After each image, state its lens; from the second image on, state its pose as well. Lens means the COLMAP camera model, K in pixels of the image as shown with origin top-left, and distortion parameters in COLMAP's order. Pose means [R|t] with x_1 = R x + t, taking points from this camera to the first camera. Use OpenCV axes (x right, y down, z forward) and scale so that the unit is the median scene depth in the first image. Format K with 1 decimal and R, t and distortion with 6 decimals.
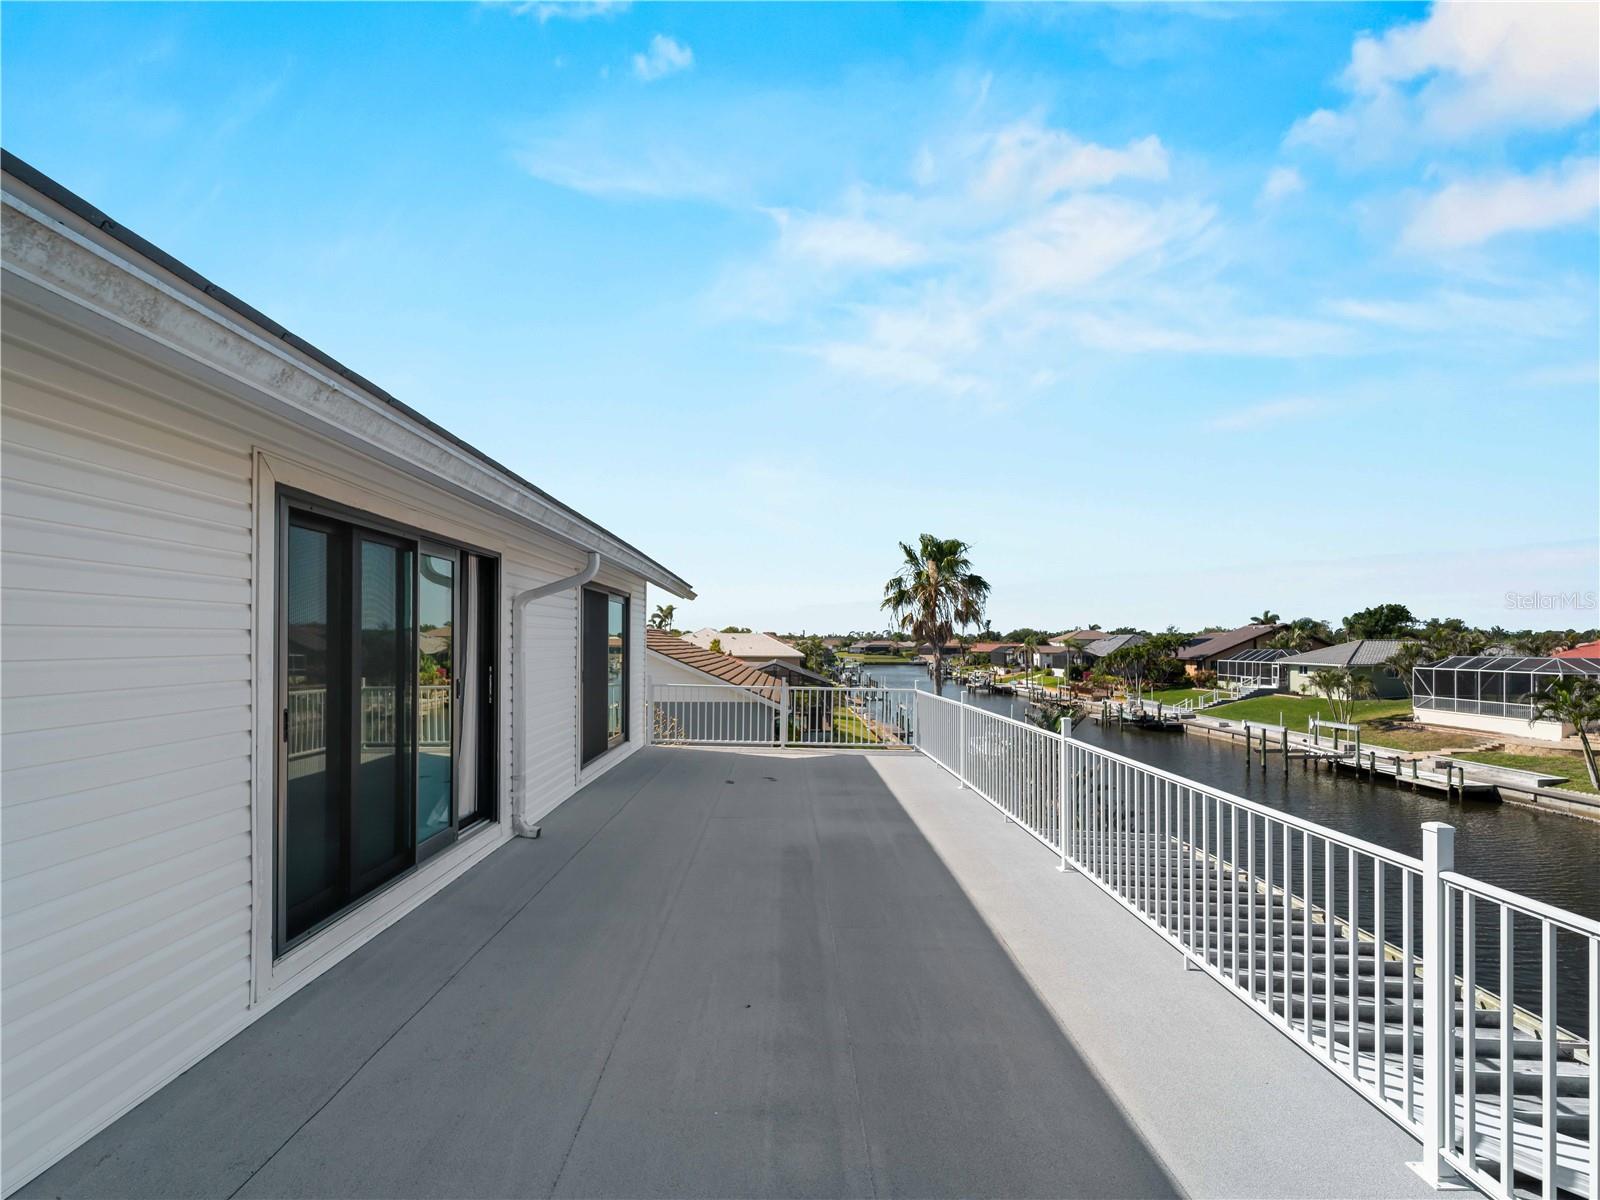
lens RADIAL K [[736.9, 0, 801.8], [0, 736.9, 646.8], [0, 0, 1]] dist [0.004109, 0.000175]
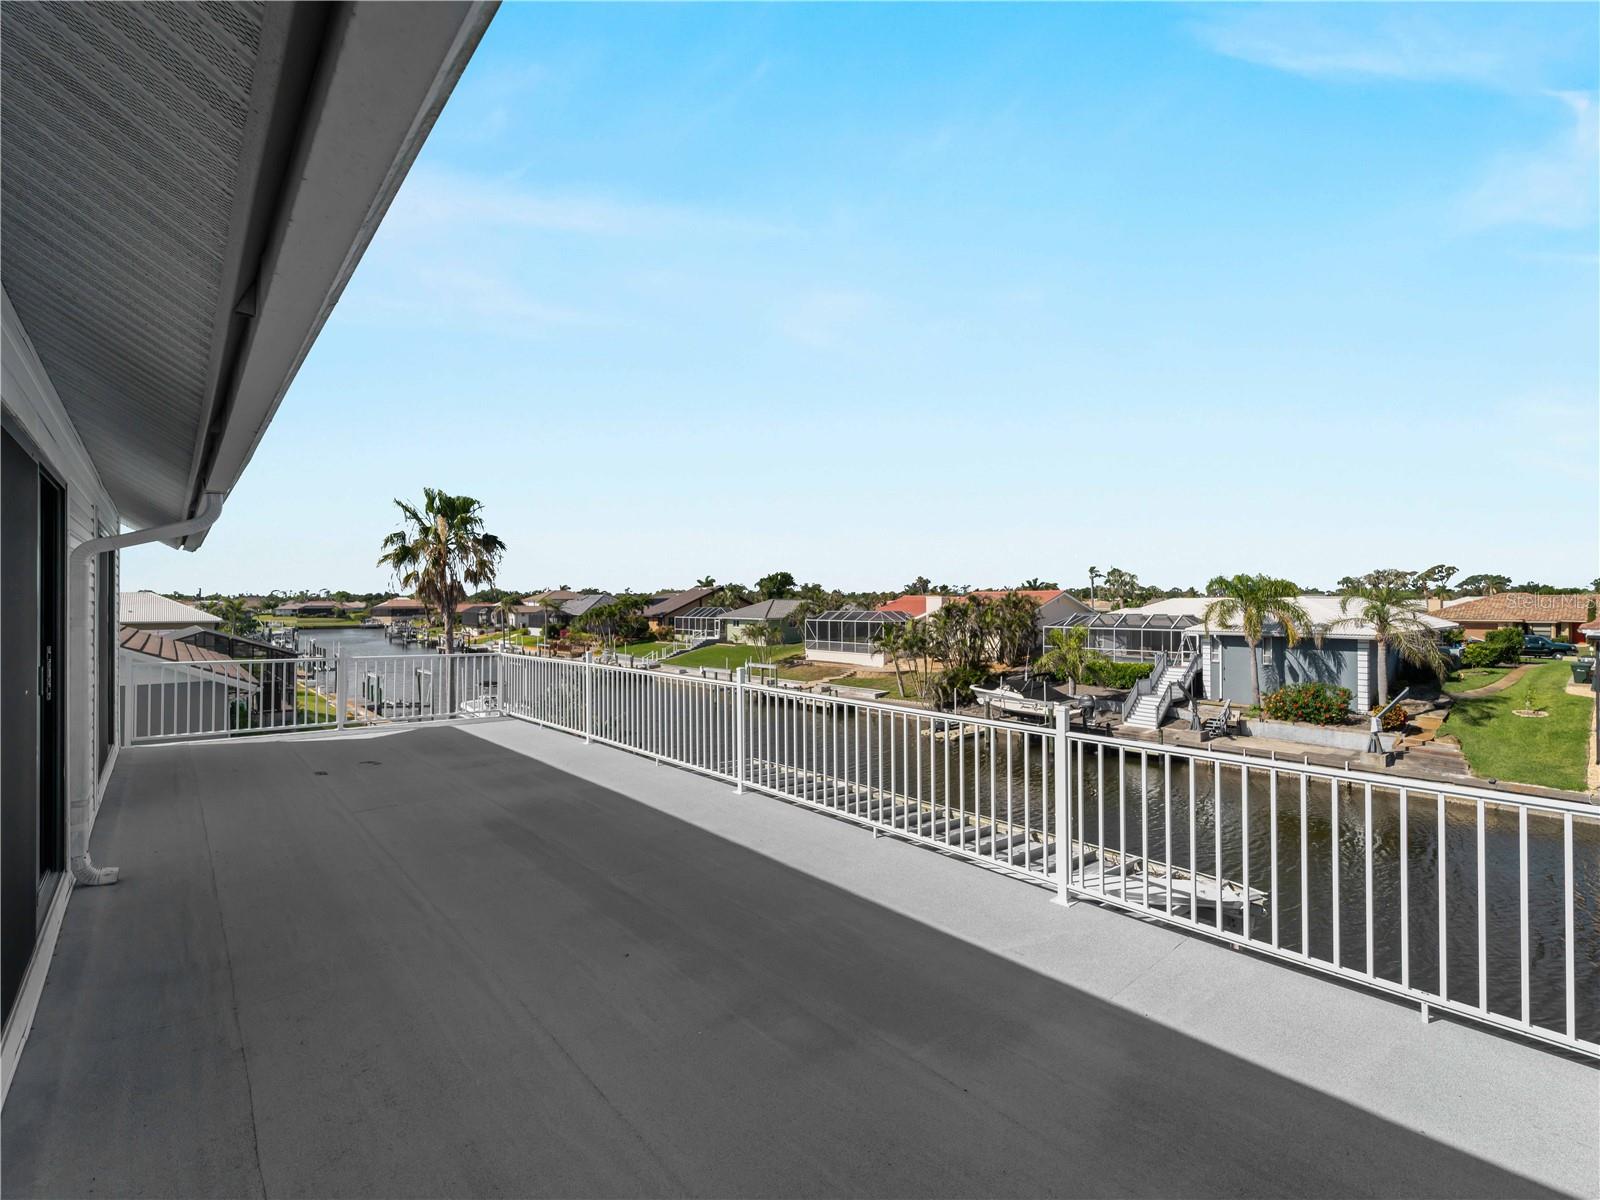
lens RADIAL K [[723.7, 0, 792.7], [0, 723.7, 611.5], [0, 0, 1]] dist [0.000587, -0.000570]
pose [[0.759975, -0.013075, 0.649821, -0.389546], [0.008268, 0.999911, 0.010449, -0.008497], [-0.649900, -0.002568, 0.760015, 0.043796]]
